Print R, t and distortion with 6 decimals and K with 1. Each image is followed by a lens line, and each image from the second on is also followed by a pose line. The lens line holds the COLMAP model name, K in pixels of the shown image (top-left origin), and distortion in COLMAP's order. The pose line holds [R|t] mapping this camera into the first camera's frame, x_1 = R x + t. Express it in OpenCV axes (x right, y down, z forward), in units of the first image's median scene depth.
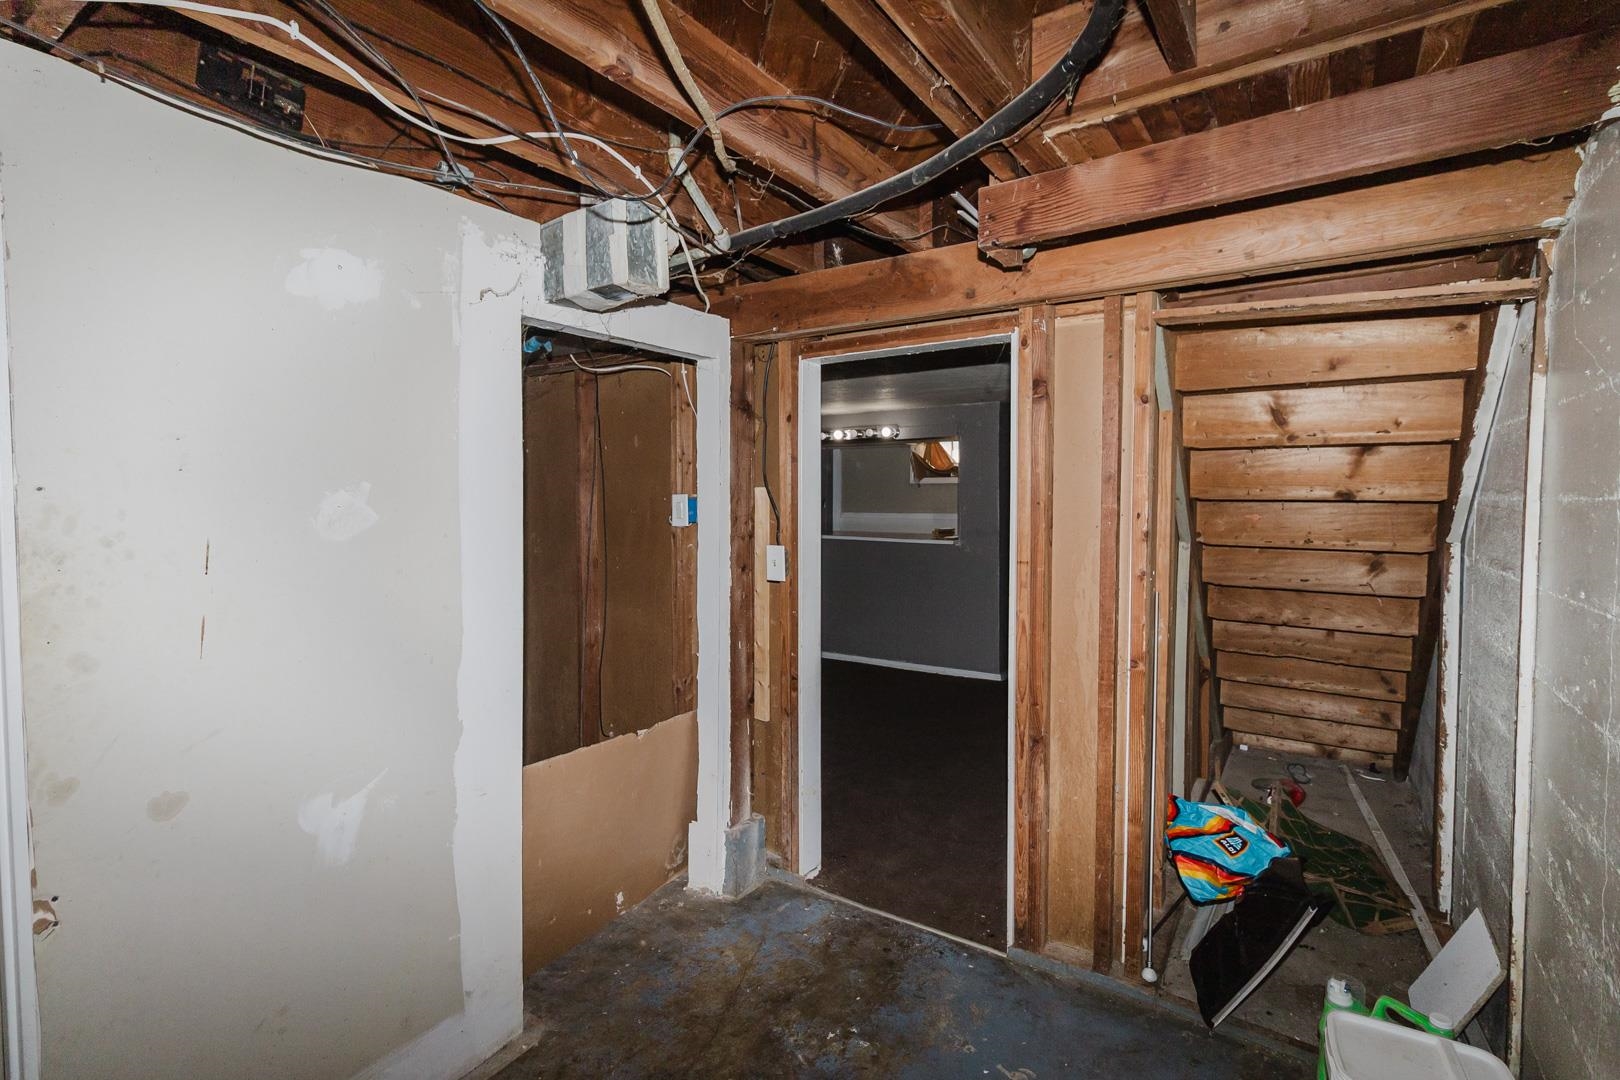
lens RADIAL K [[749.6, 0, 803.9], [0, 749.6, 525.4], [0, 0, 1]] dist [0.002384, 0.000247]
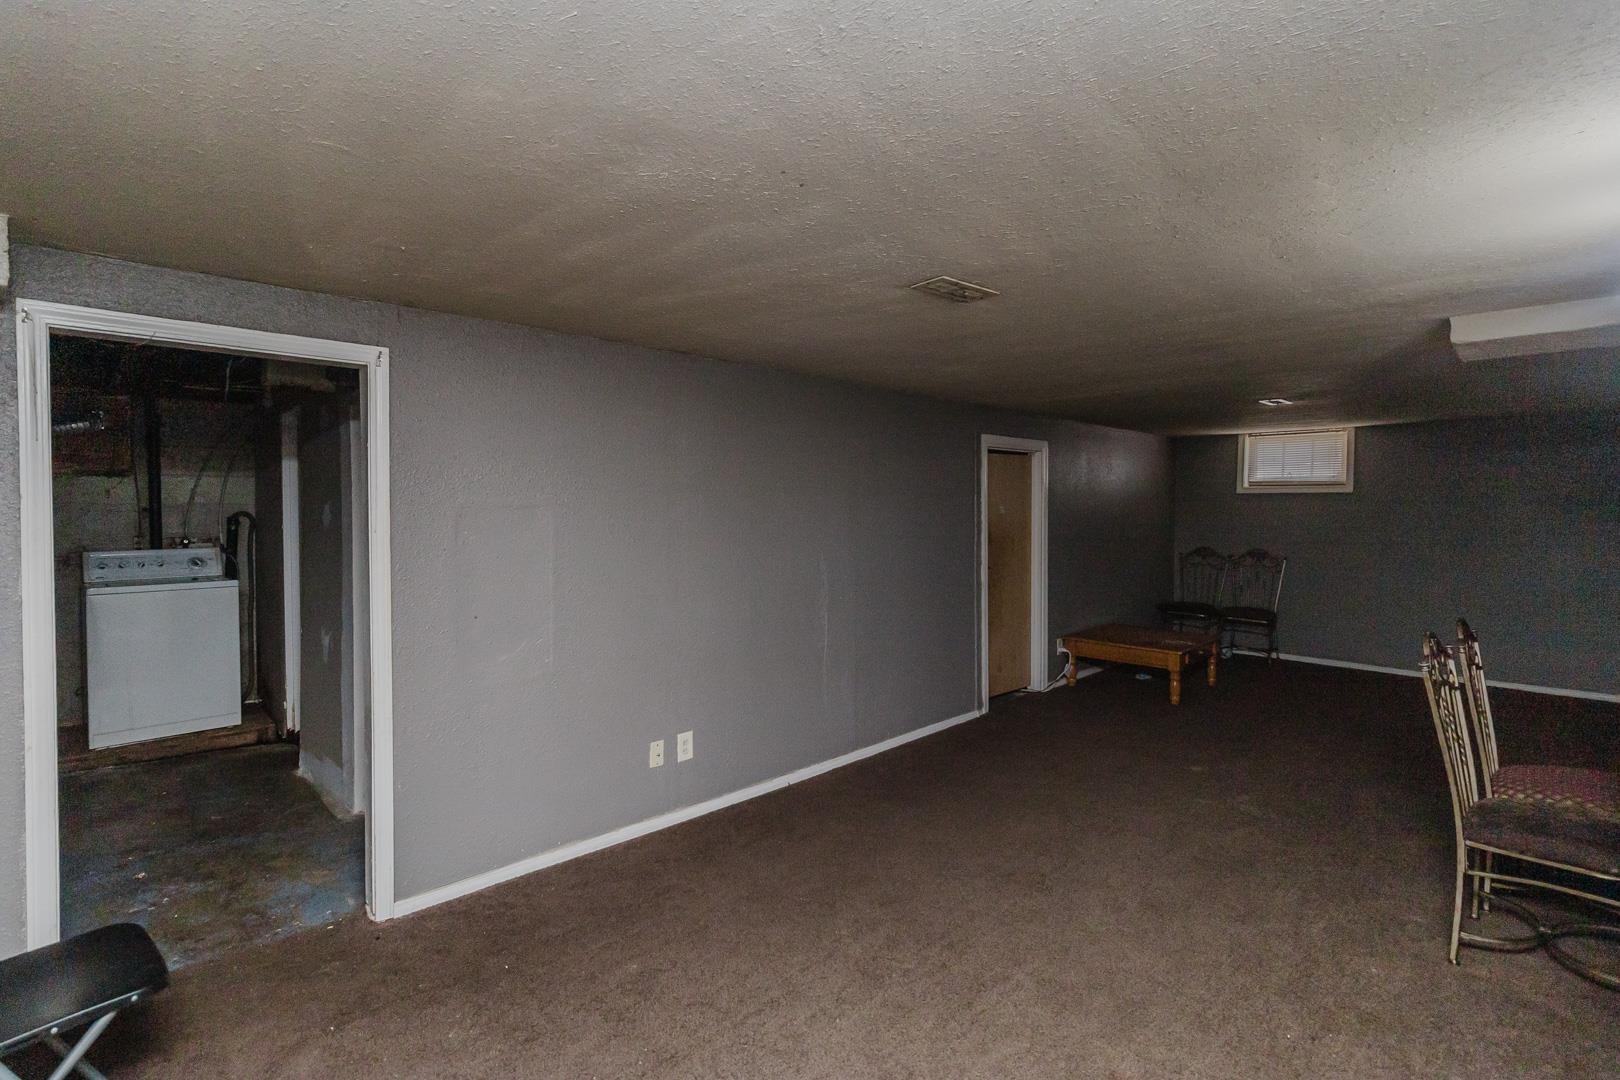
lens RADIAL K [[749.6, 0, 803.9], [0, 749.6, 525.4], [0, 0, 1]] dist [0.002384, 0.000247]
pose [[-0.205234, 0.018206, -0.978544, 0.365492], [-0.041097, 0.998785, 0.027202, -0.031134], [0.977850, 0.045798, -0.204237, 0.767916]]
